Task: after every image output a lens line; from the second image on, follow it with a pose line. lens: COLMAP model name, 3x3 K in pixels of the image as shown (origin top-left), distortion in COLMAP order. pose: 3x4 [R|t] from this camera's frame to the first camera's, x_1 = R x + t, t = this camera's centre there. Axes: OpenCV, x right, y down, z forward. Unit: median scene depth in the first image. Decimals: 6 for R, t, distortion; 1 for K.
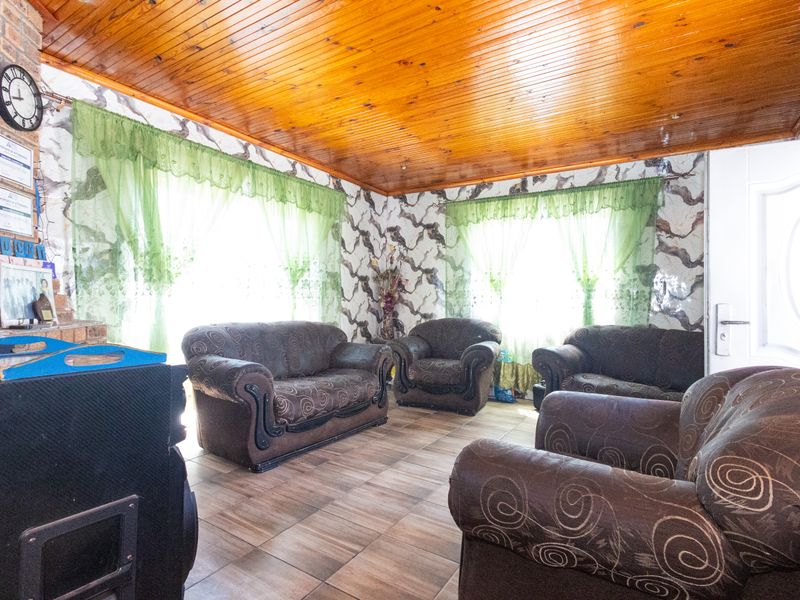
lens RADIAL K [[419.0, 0, 406.9], [0, 419.0, 298.0], [0, 0, 1]] dist [0.012740, 0.000067]
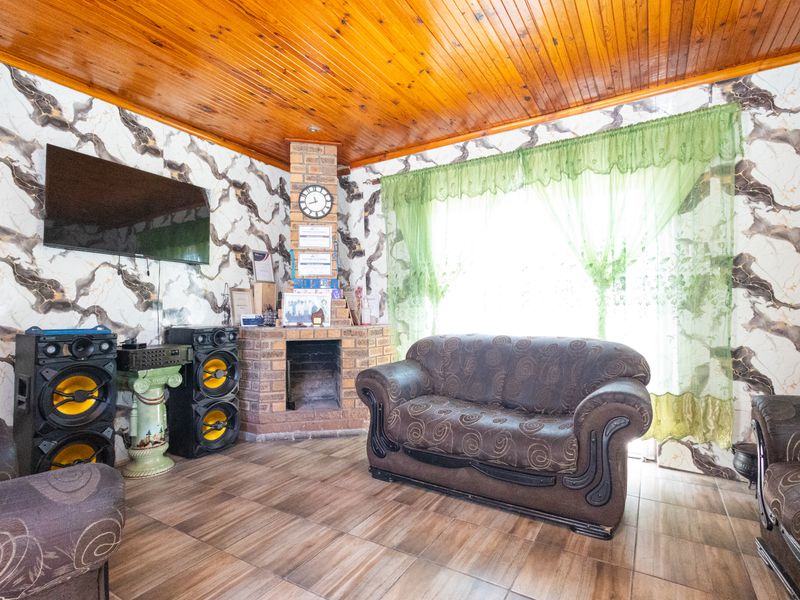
lens RADIAL K [[426.9, 0, 400.8], [0, 426.9, 308.3], [0, 0, 1]] dist [0.014649, -0.000116]
pose [[-0.006950, -0.025887, -0.999641, 0.615126], [0.009423, 0.999619, -0.025952, 0.025625], [0.999931, -0.009600, -0.006704, 0.936332]]
